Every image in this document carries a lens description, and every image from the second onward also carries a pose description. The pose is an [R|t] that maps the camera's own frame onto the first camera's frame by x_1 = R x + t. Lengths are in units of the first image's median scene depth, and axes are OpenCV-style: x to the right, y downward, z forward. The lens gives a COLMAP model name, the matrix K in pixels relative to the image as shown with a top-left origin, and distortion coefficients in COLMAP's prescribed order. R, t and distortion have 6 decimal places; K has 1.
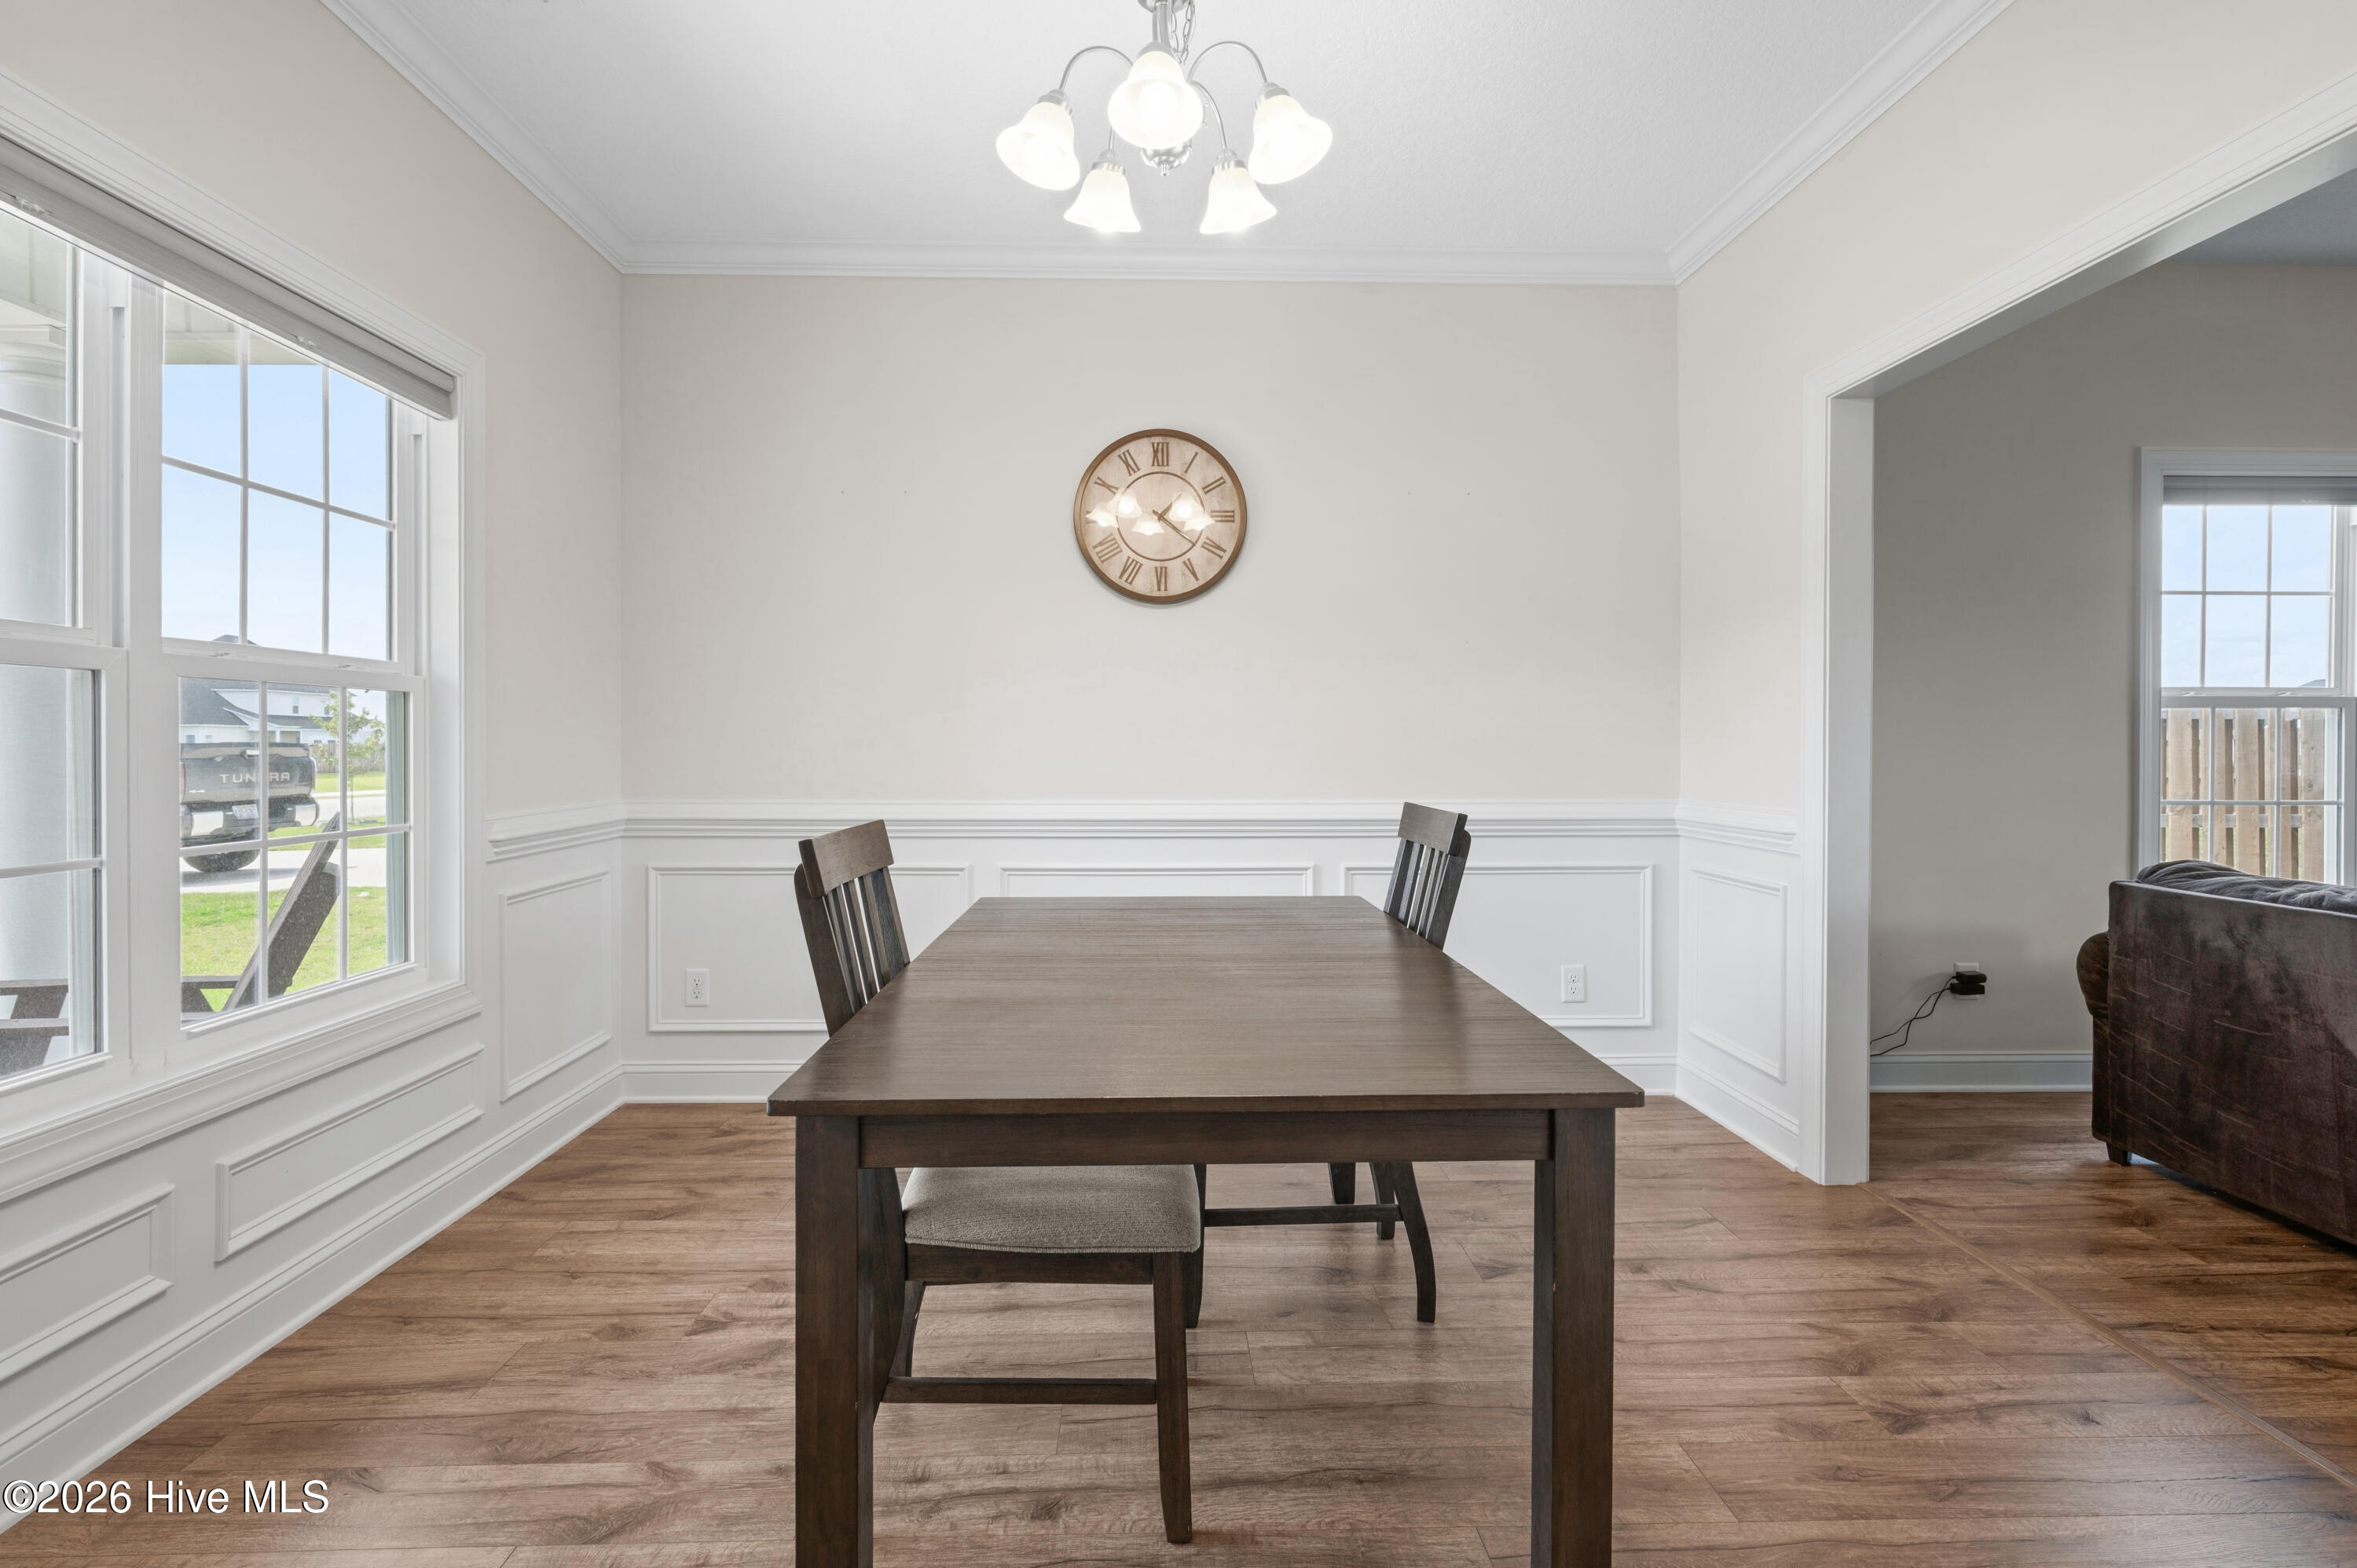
lens RADIAL K [[1159.4, 0, 1183.1], [0, 1159.4, 748.3], [0, 0, 1]] dist [-0.000361, 0.000803]
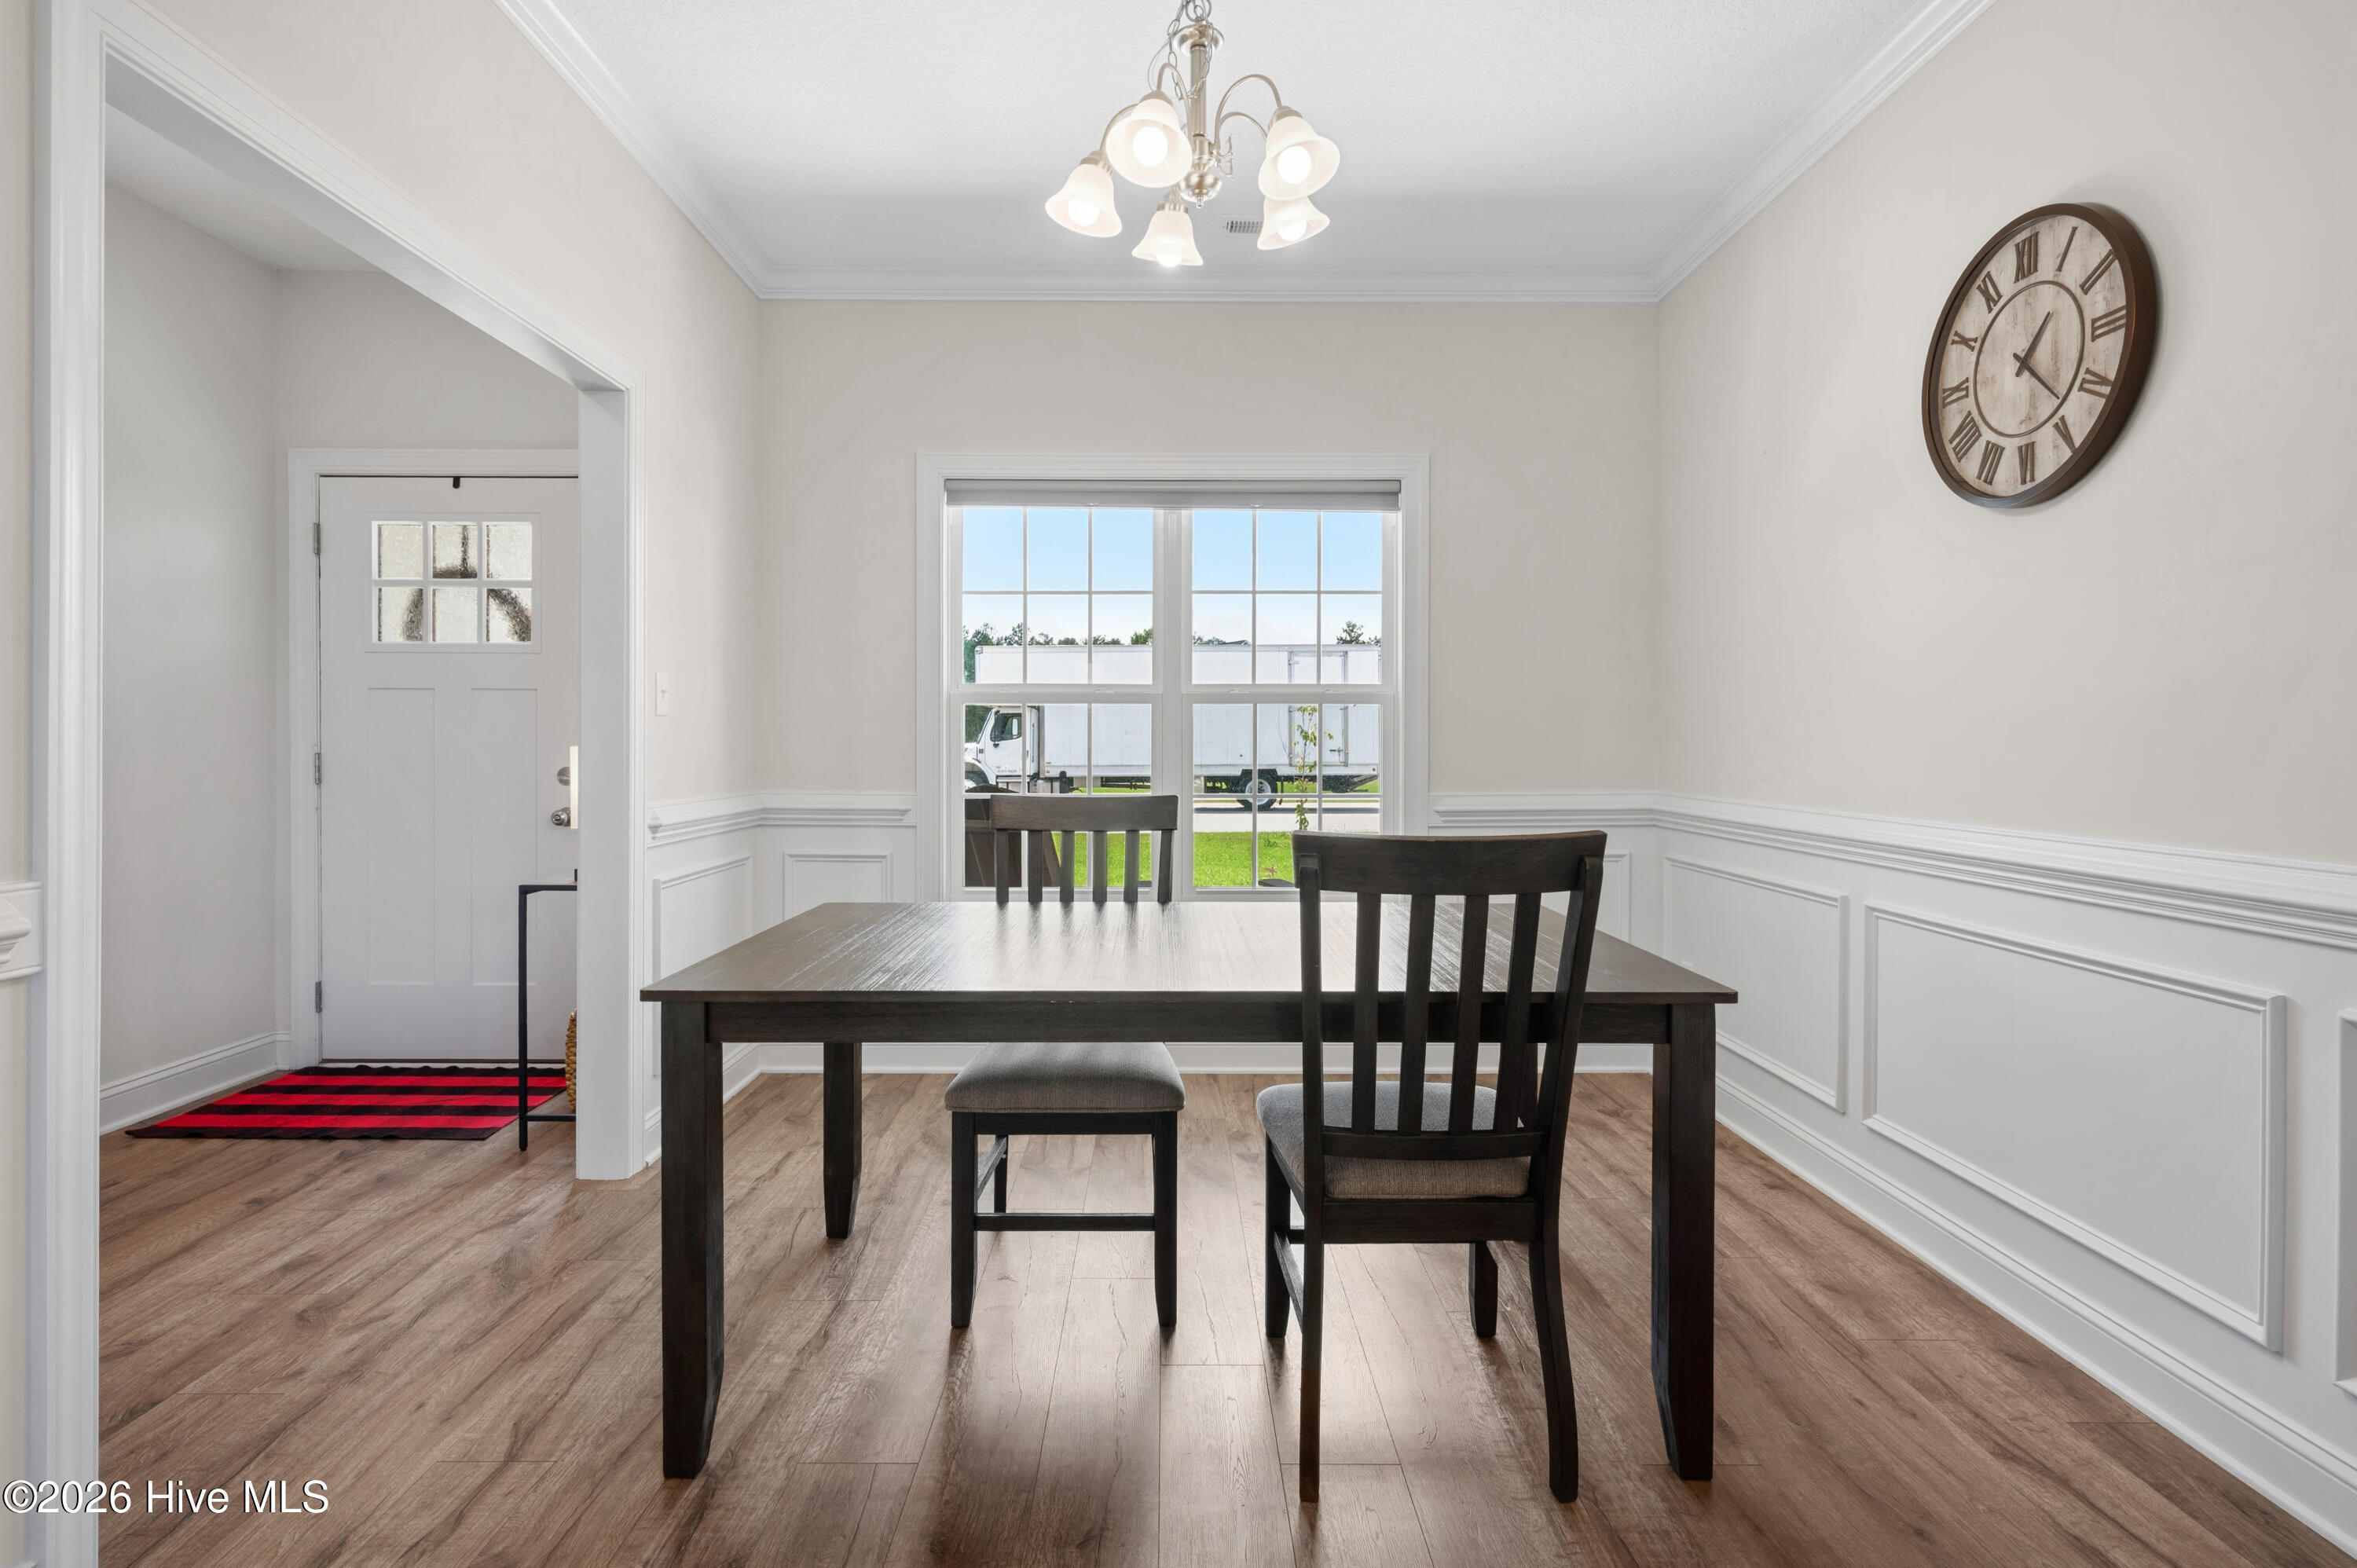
lens RADIAL K [[1151.0, 0, 1171.4], [0, 1151.0, 750.8], [0, 0, 1]] dist [0.000718, 0.000343]
pose [[-0.016537, 0.002410, -0.999860, 0.594510], [-0.009482, 0.999952, 0.002567, 0.008066], [0.999818, 0.009524, -0.016514, 0.562426]]
